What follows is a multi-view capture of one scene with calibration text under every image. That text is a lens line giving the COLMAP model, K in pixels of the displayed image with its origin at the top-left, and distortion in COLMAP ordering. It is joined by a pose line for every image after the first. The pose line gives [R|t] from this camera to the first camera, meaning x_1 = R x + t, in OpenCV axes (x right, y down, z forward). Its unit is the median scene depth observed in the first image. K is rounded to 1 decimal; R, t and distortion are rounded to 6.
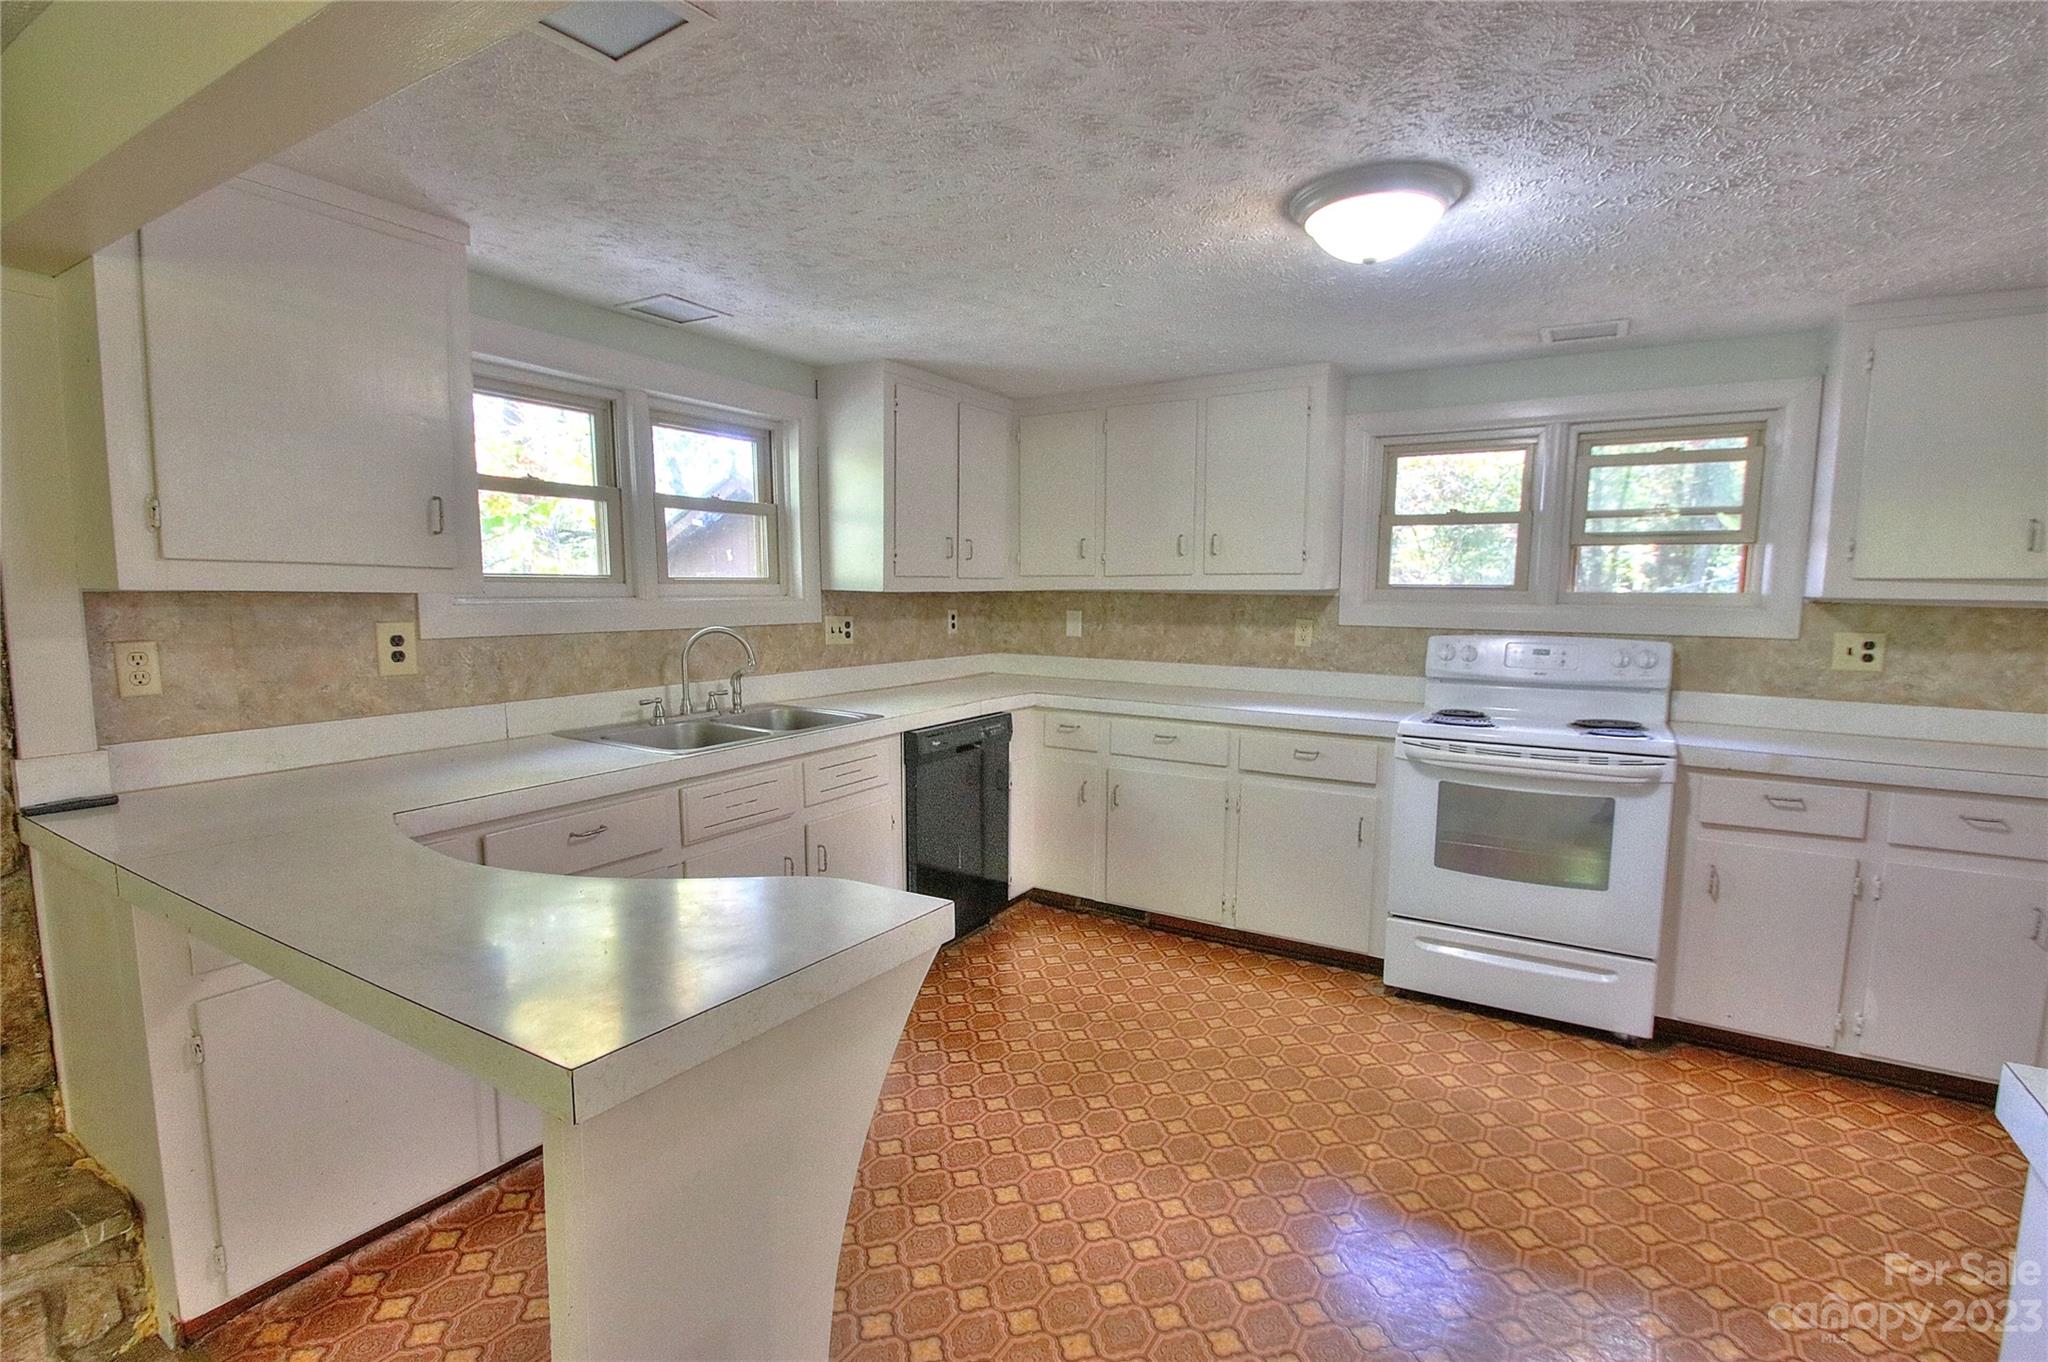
lens RADIAL K [[948.3, 0, 1011.5], [0, 948.3, 699.9], [0, 0, 1]] dist [0.018188, -0.015633]
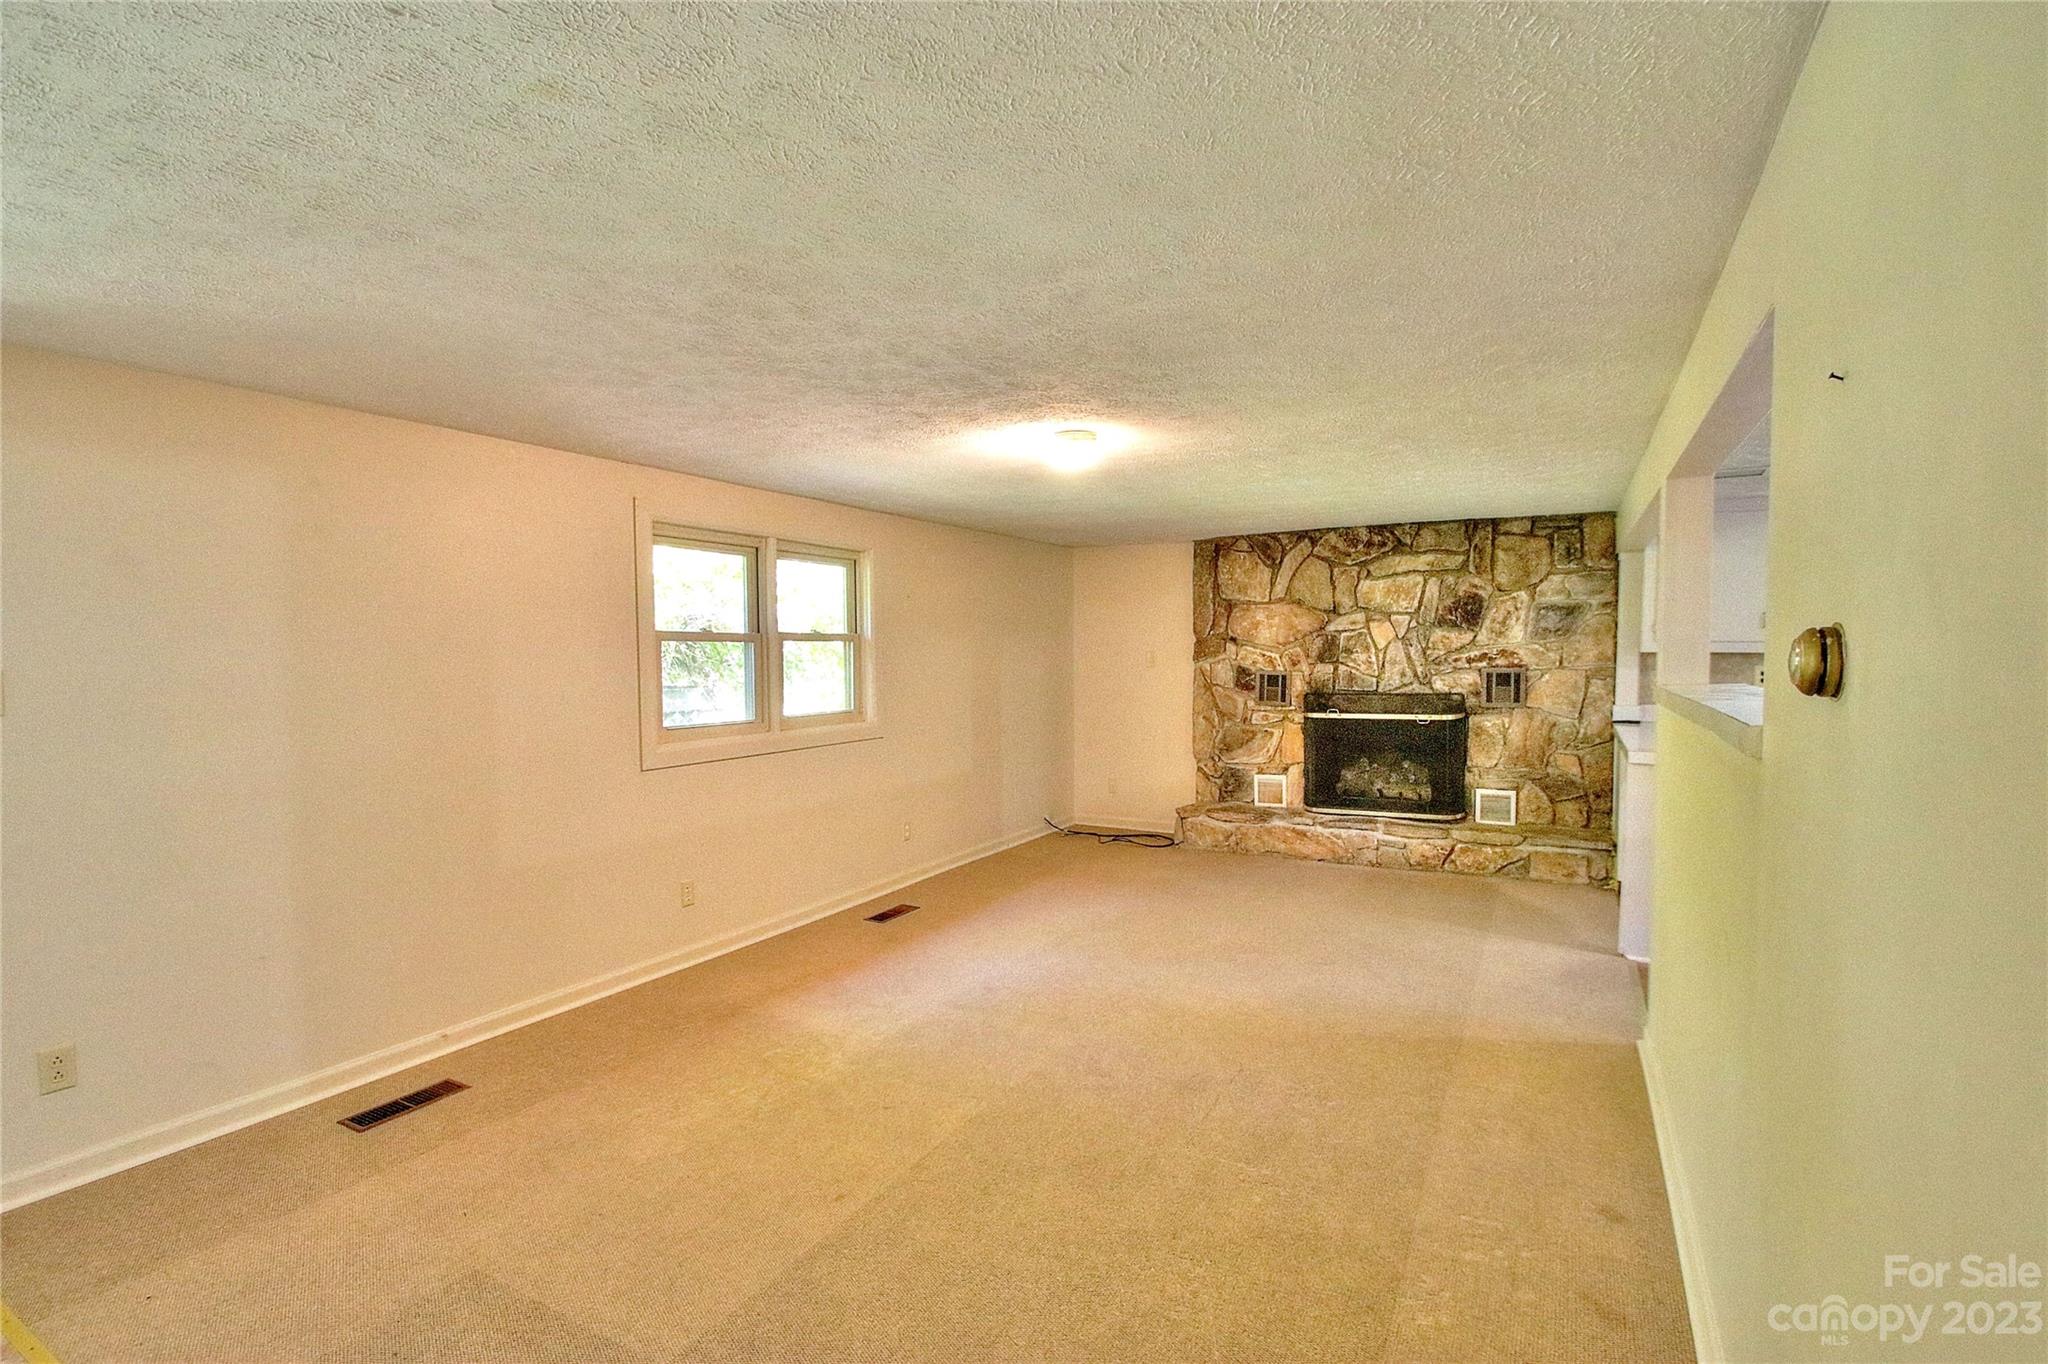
lens RADIAL K [[948.3, 0, 1011.5], [0, 948.3, 700.9], [0, 0, 1]] dist [0.018188, -0.015633]
pose [[0.034195, 0.049503, -0.998188, 1.016598], [-0.107381, 0.993173, 0.045576, 0.059008], [0.993630, 0.105628, 0.039277, -0.556635]]
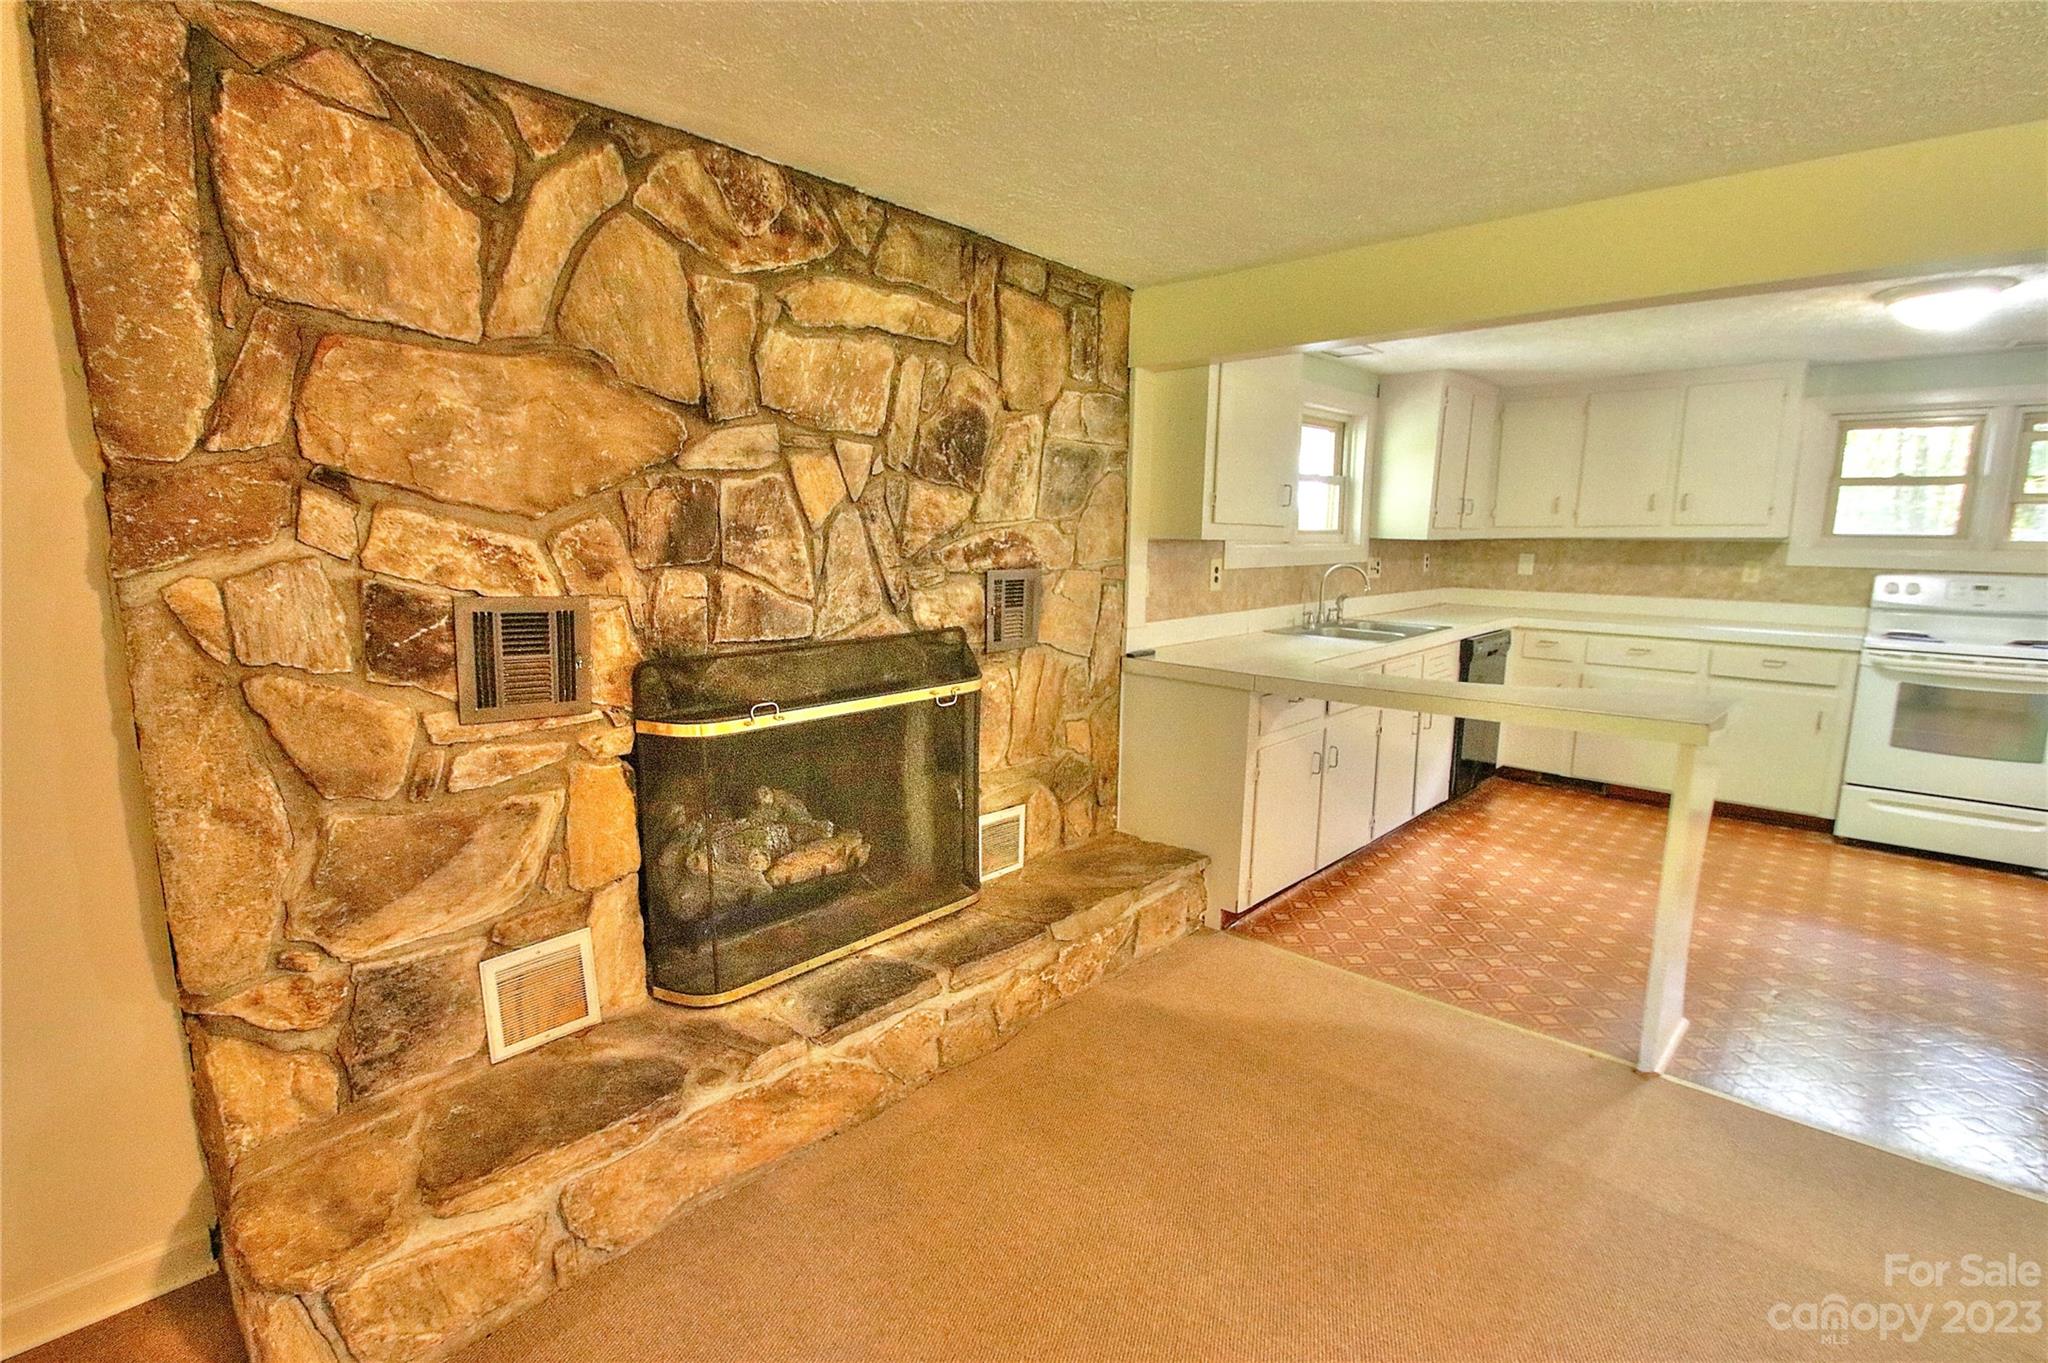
lens RADIAL K [[948.3, 0, 1011.5], [0, 948.3, 700.4], [0, 0, 1]] dist [0.018188, -0.015633]
pose [[0.983292, 0.030766, -0.179416, -0.455601], [-0.020788, 0.998145, 0.057231, 0.051126], [0.180843, -0.052545, 0.982107, -0.460429]]
